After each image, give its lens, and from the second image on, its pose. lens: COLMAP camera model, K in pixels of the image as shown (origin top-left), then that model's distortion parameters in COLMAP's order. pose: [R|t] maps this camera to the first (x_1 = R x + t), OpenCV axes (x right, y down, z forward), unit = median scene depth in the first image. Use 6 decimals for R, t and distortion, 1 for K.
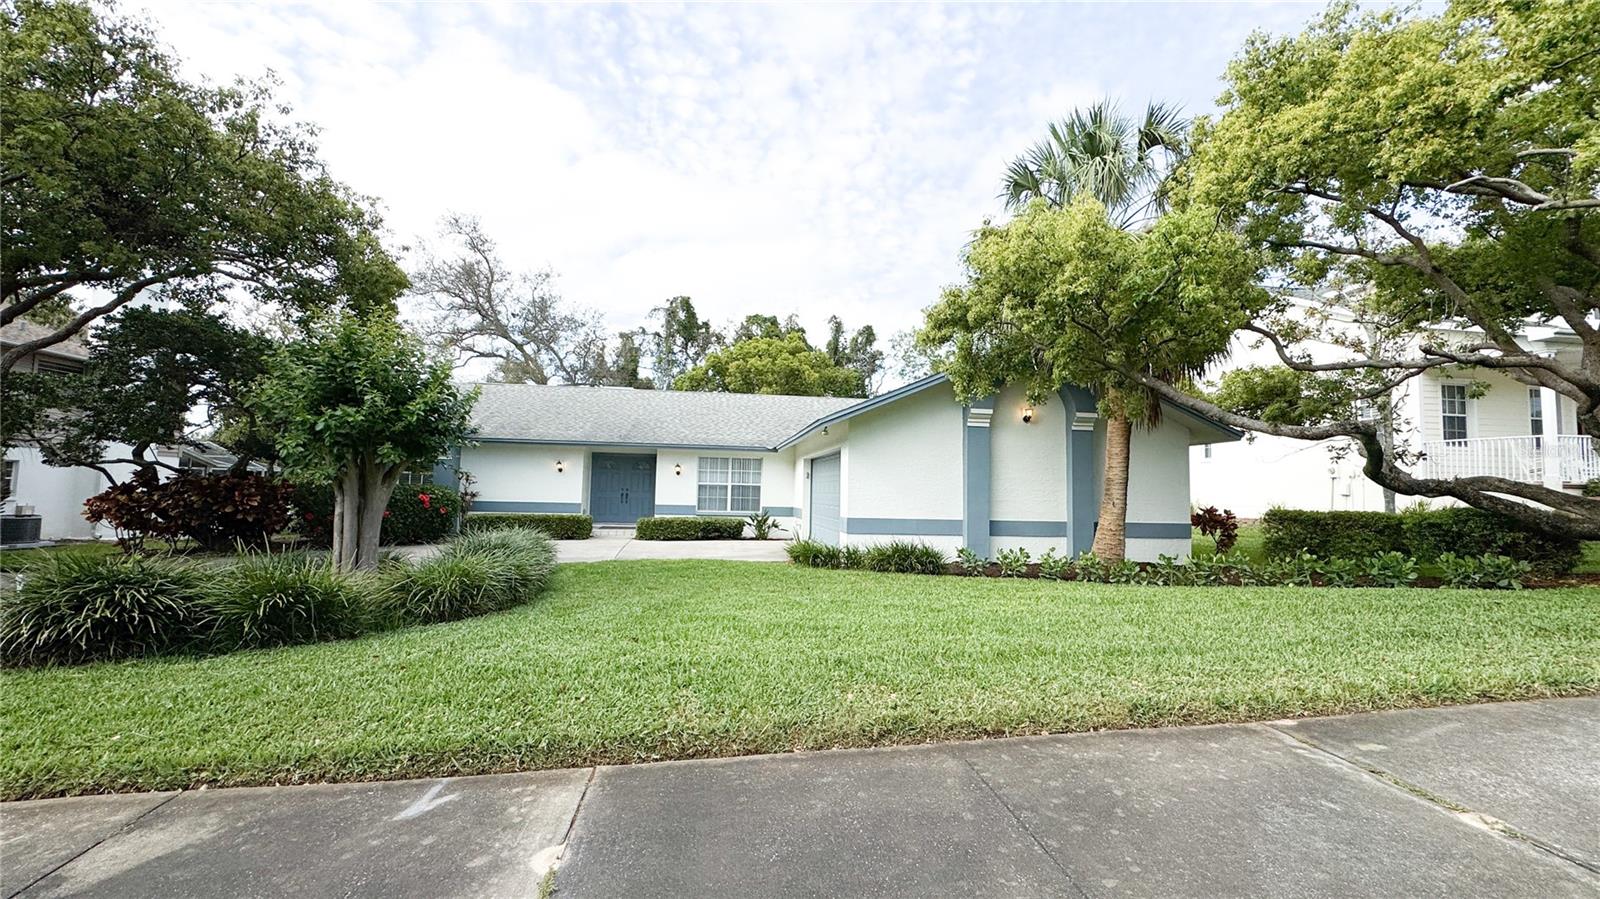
lens RADIAL K [[625.2, 0, 800.0], [0, 625.2, 449.5], [0, 0, 1]] dist [-0.000866, -0.000031]
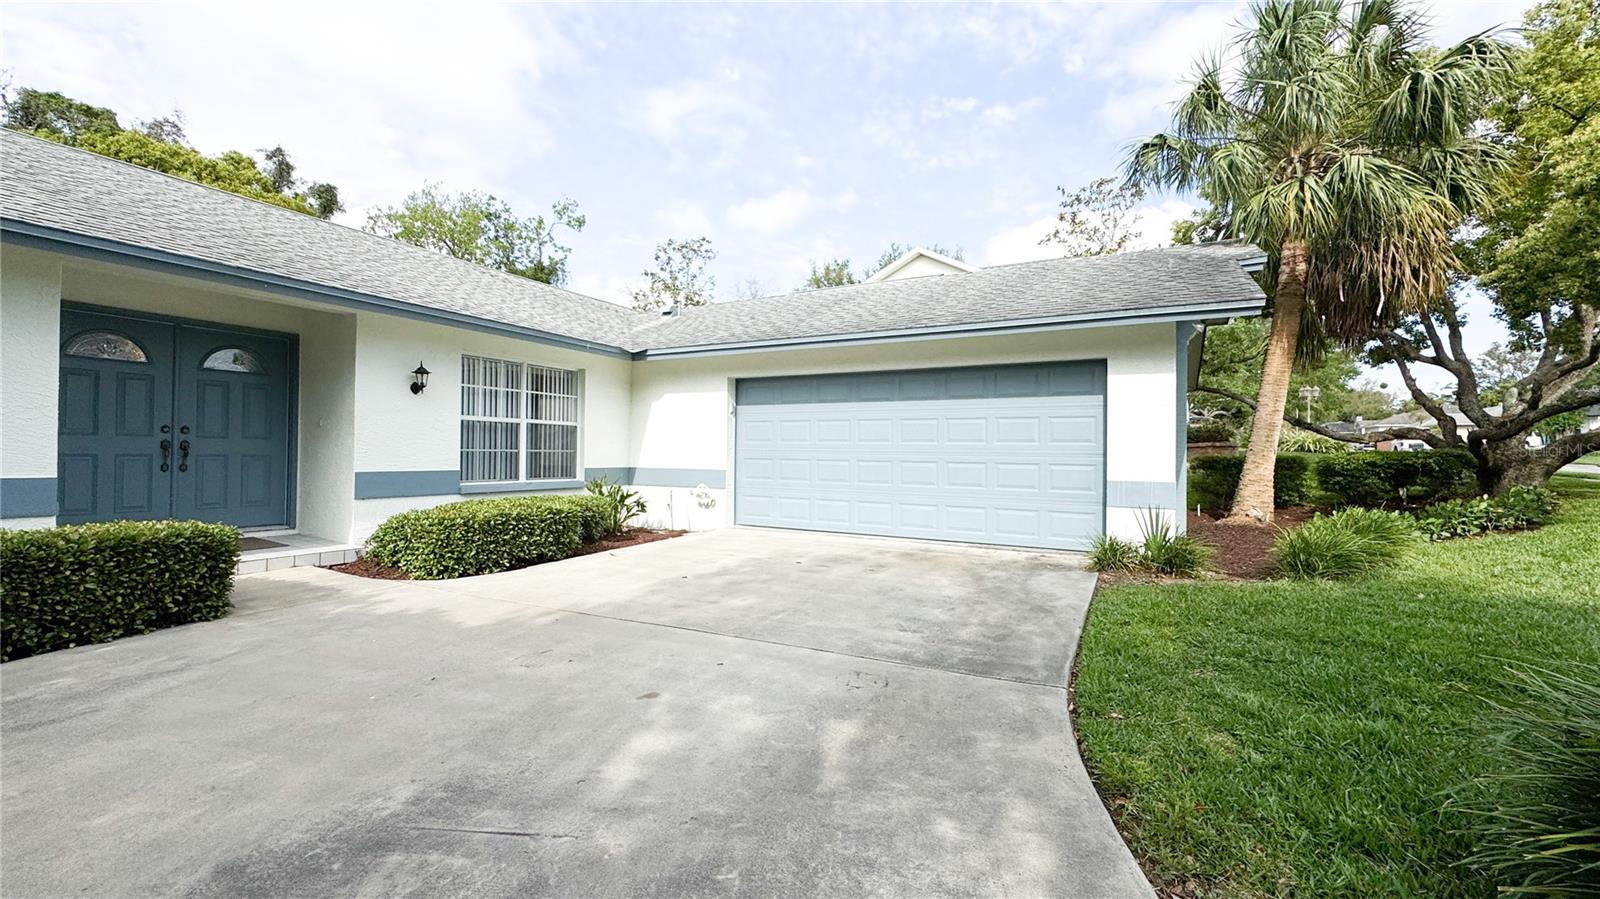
lens RADIAL K [[635.5, 0, 800.0], [0, 635.5, 449.5], [0, 0, 1]] dist [-0.001277, -0.000052]
pose [[0.598886, -0.010141, 0.800770, -0.372971], [-0.052135, 0.997305, 0.051621, 0.042098], [-0.799135, -0.072663, 0.596743, 0.582781]]
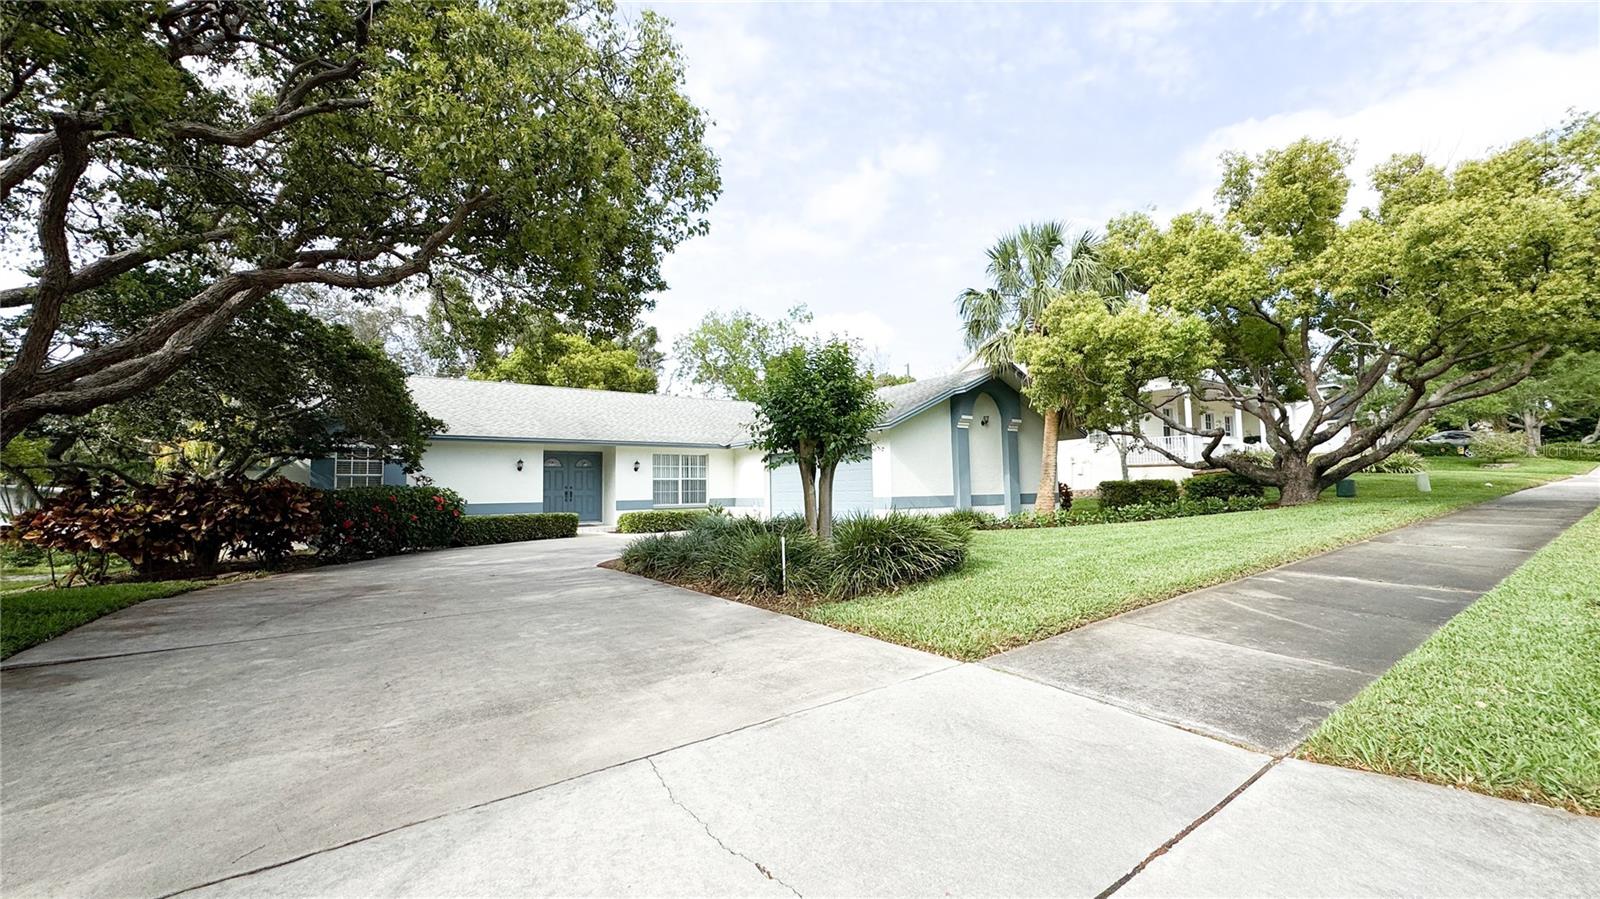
lens RADIAL K [[635.5, 0, 800.0], [0, 635.5, 449.5], [0, 0, 1]] dist [-0.001277, -0.000052]
pose [[0.889675, -0.007121, 0.456538, -0.441029], [0.006645, 0.999974, 0.002648, 0.002400], [-0.456545, 0.000678, 0.889700, -0.065656]]
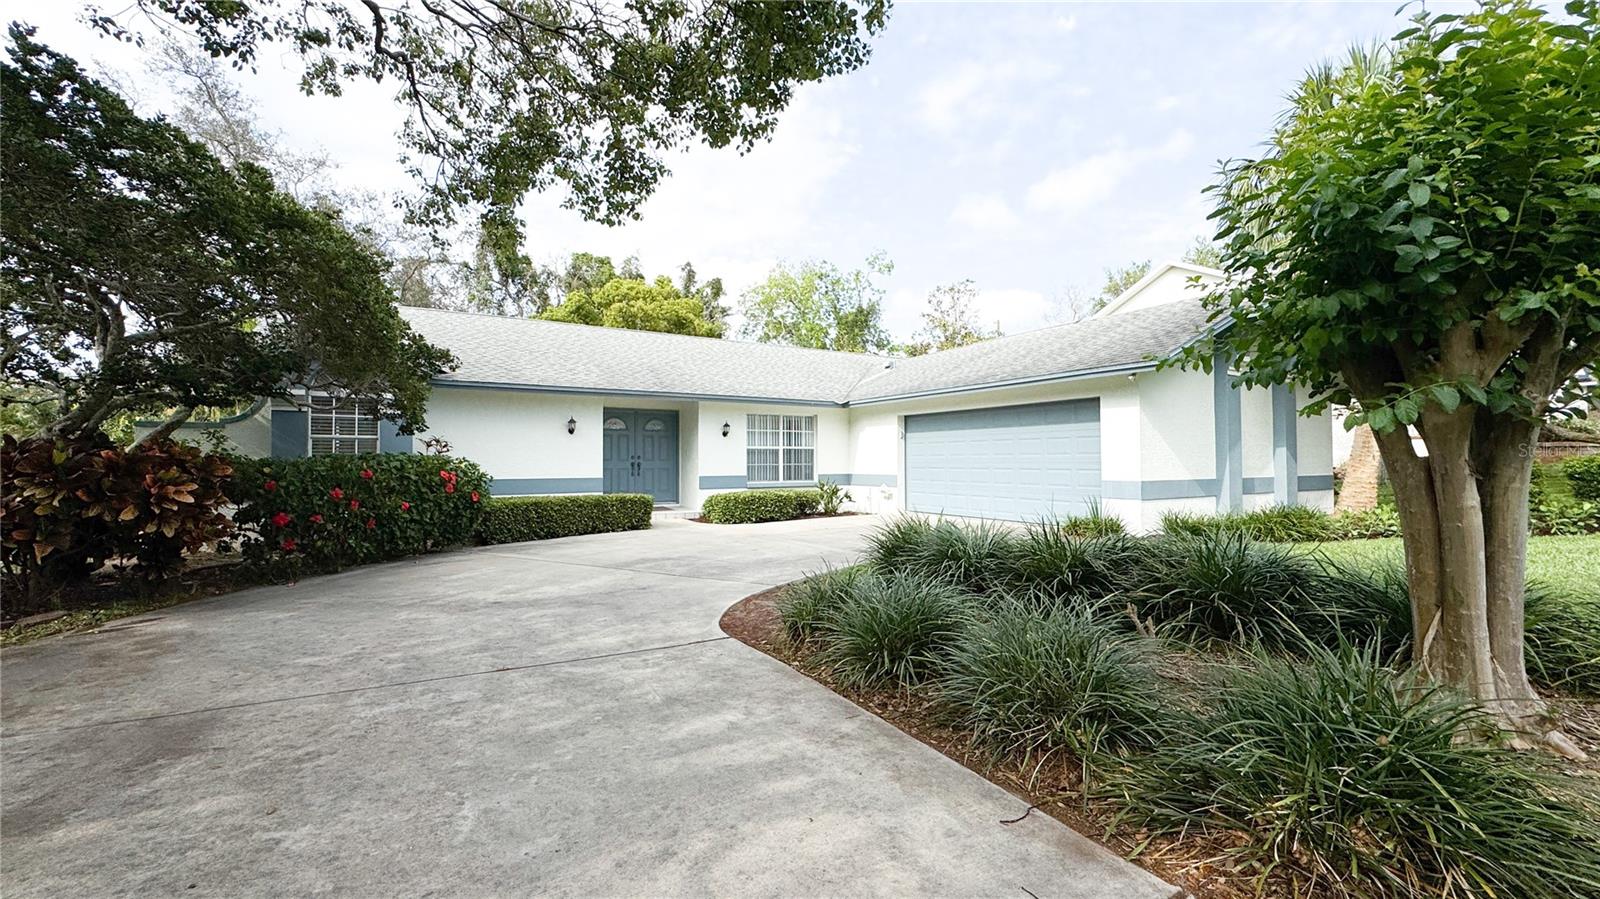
lens RADIAL K [[635.5, 0, 800.0], [0, 635.5, 449.5], [0, 0, 1]] dist [-0.001277, -0.000052]
pose [[0.922168, -0.018148, 0.386364, -0.417720], [-0.001927, 0.998671, 0.051510, 0.015280], [-0.386785, -0.048245, 0.920907, 0.250045]]
